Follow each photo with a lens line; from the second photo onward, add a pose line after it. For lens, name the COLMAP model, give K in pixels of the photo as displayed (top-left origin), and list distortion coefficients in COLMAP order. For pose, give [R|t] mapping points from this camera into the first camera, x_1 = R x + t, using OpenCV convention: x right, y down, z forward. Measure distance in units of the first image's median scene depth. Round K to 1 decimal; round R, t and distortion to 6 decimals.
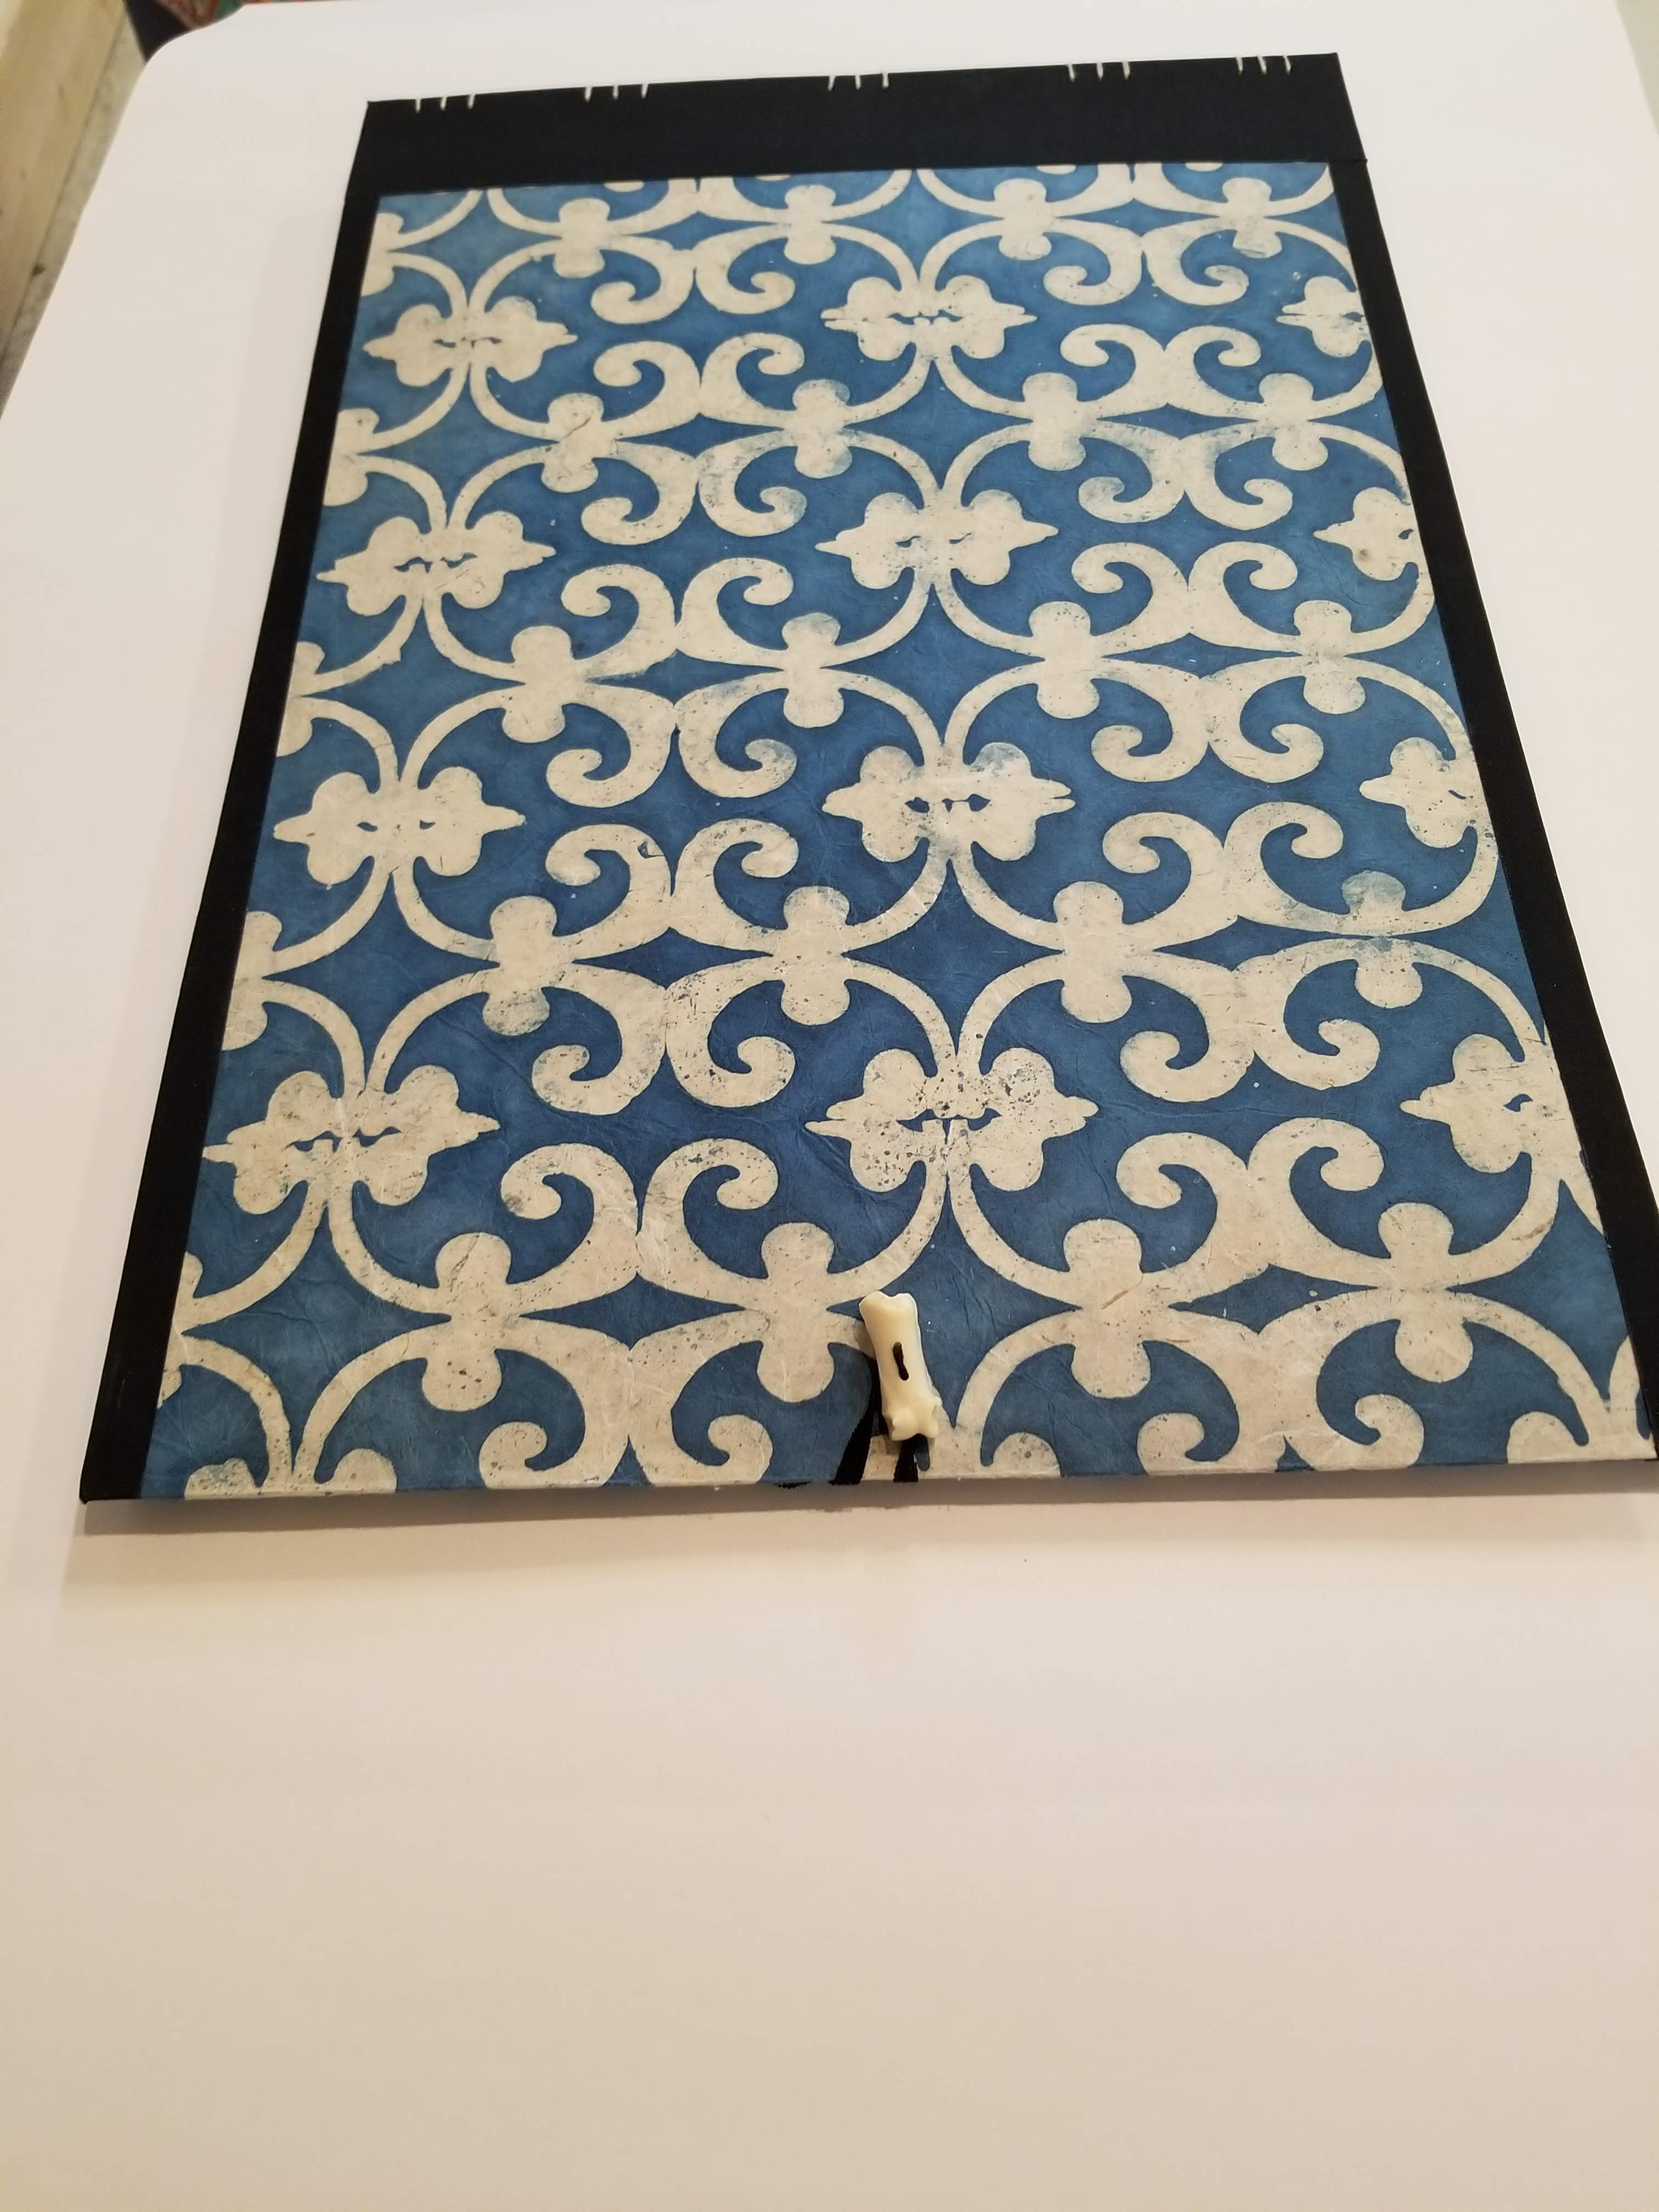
lens RADIAL K [[1751.5, 0, 850.8], [0, 1751.5, 1104.3], [0, 0, 1]] dist [0.126643, -0.333865]
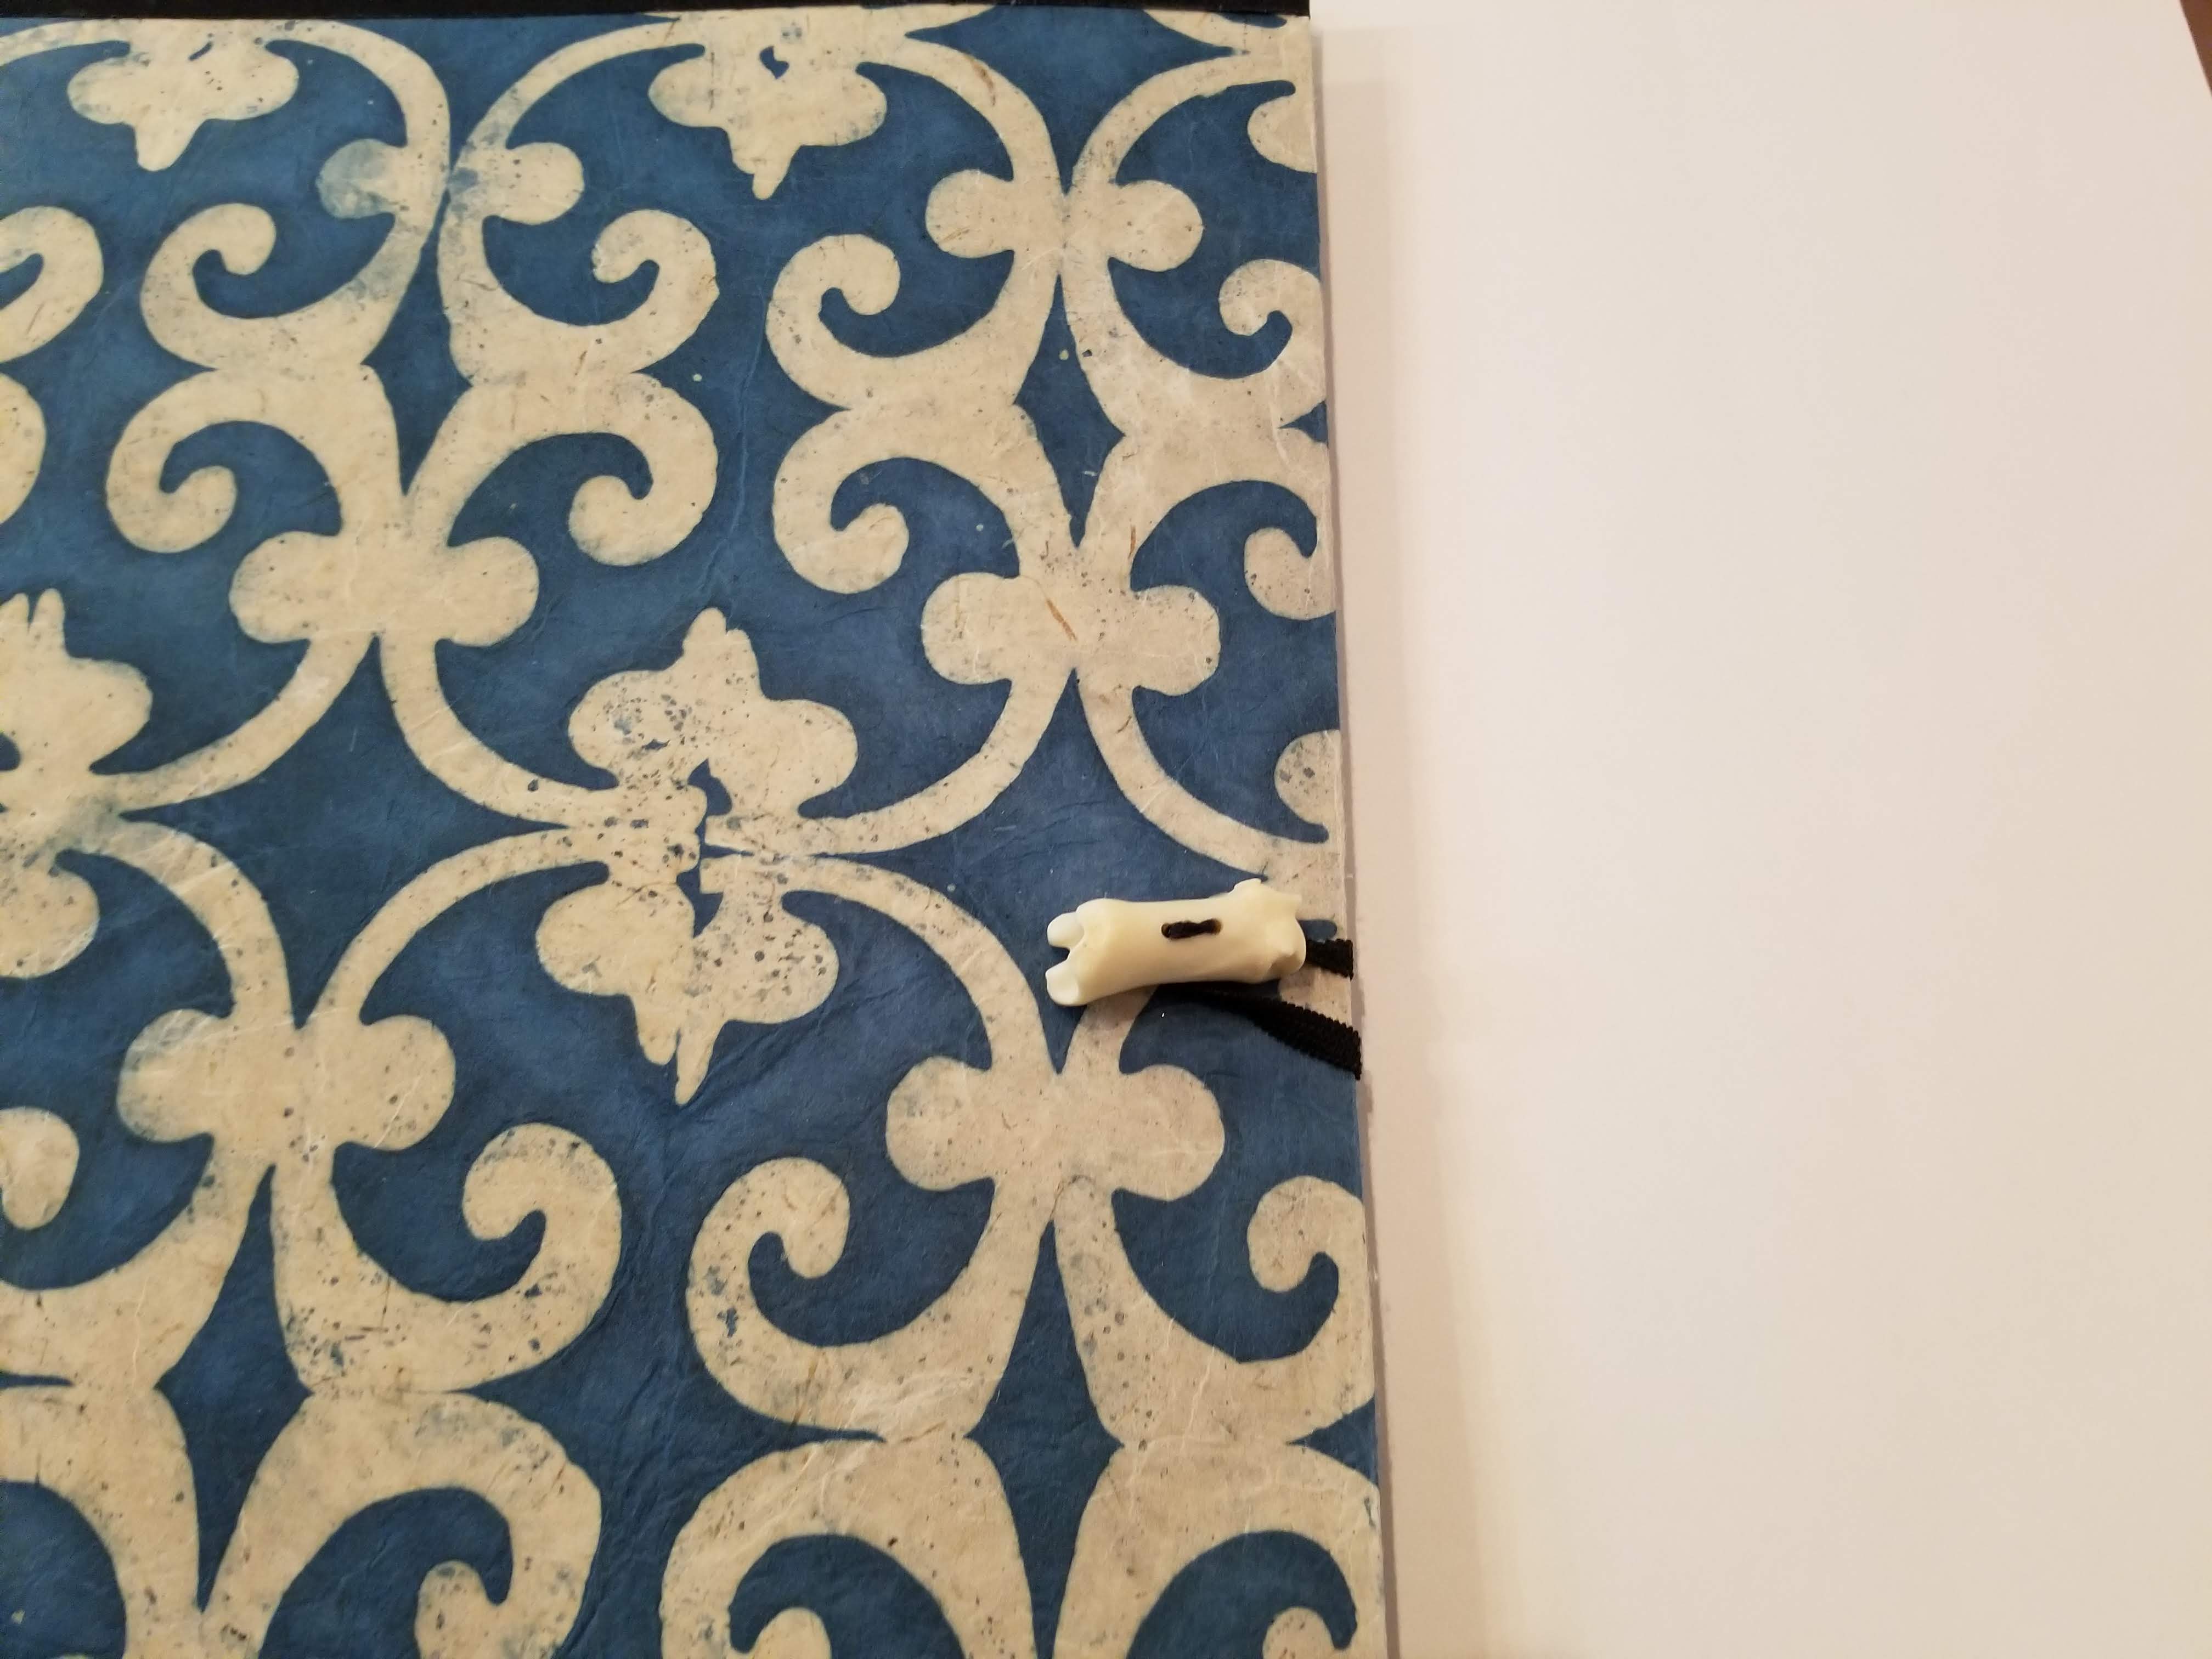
lens RADIAL K [[1751.5, 0, 1106.0], [0, 1751.5, 829.5], [0, 0, 1]] dist [0.126643, -0.333865]
pose [[0.024417, -0.920714, 0.389473, -0.146758], [0.865791, 0.214254, 0.452218, -0.128877], [-0.499810, 0.326160, 0.802378, 0.471165]]
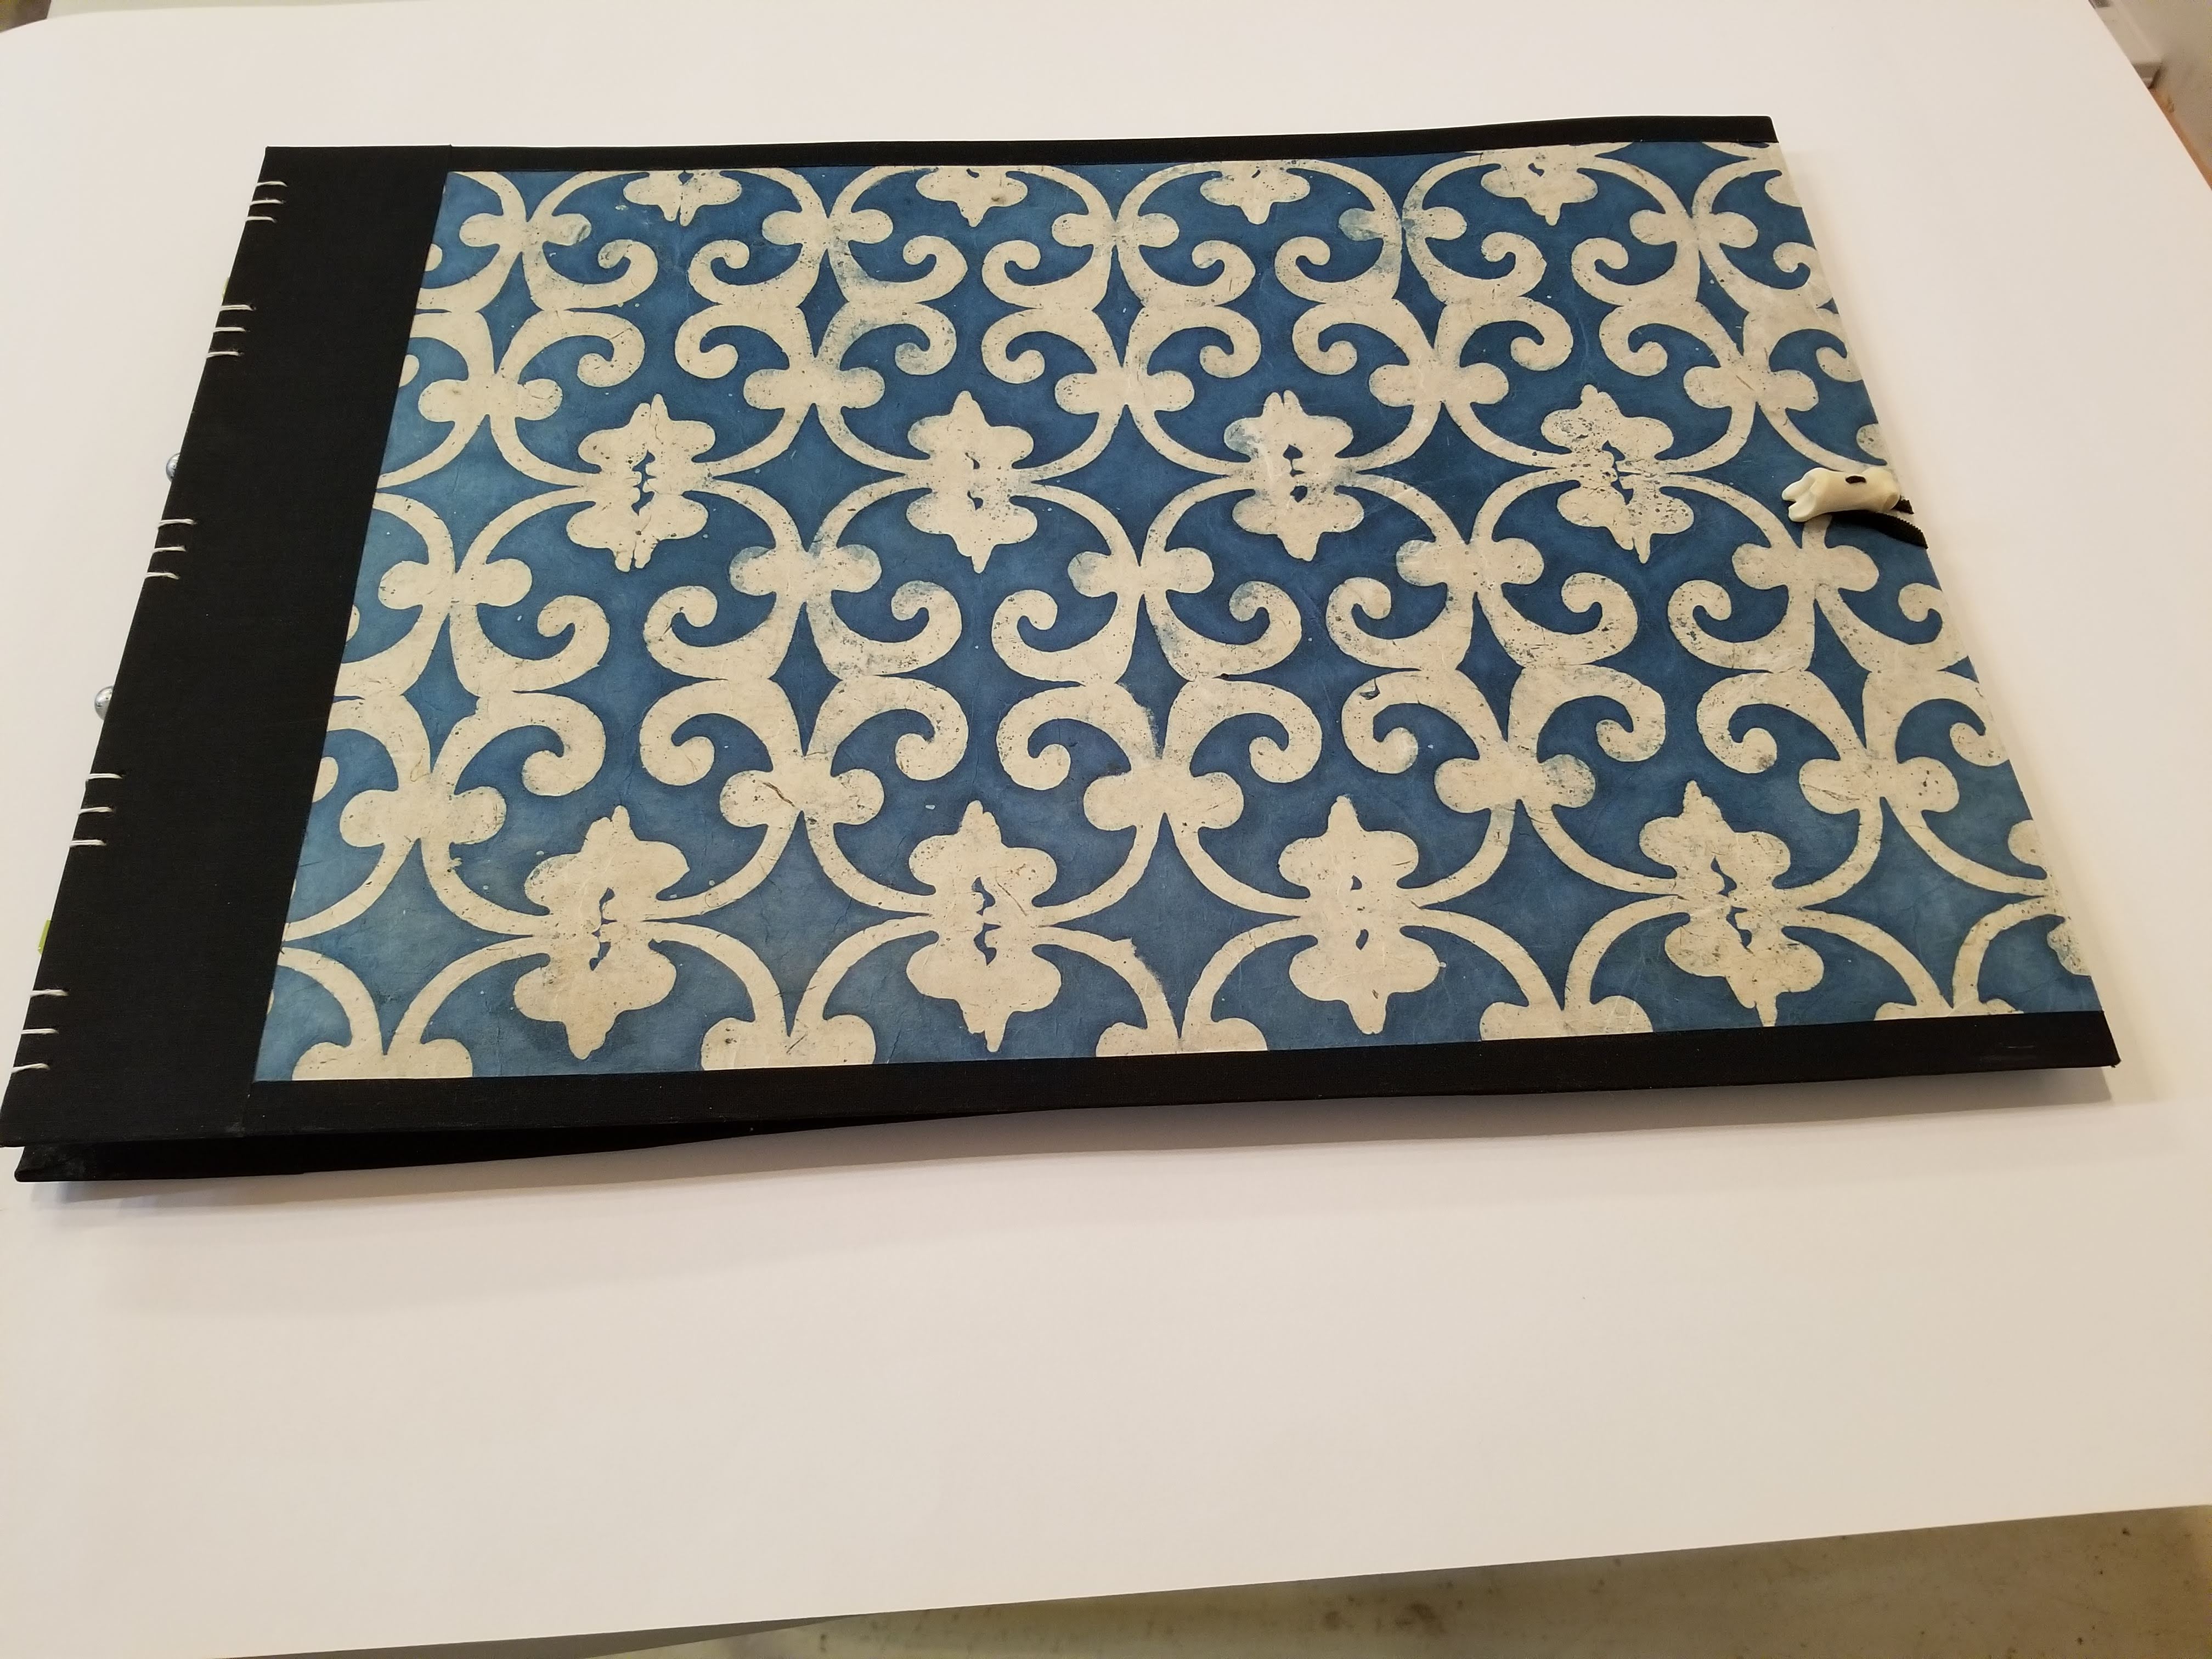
lens RADIAL K [[1751.5, 0, 1106.0], [0, 1751.5, 829.5], [0, 0, 1]] dist [0.126643, -0.333865]
pose [[-0.034095, -0.845486, 0.532908, -0.780164], [0.866029, 0.241146, 0.437998, -0.761169], [-0.498830, 0.476447, 0.723993, 0.382411]]
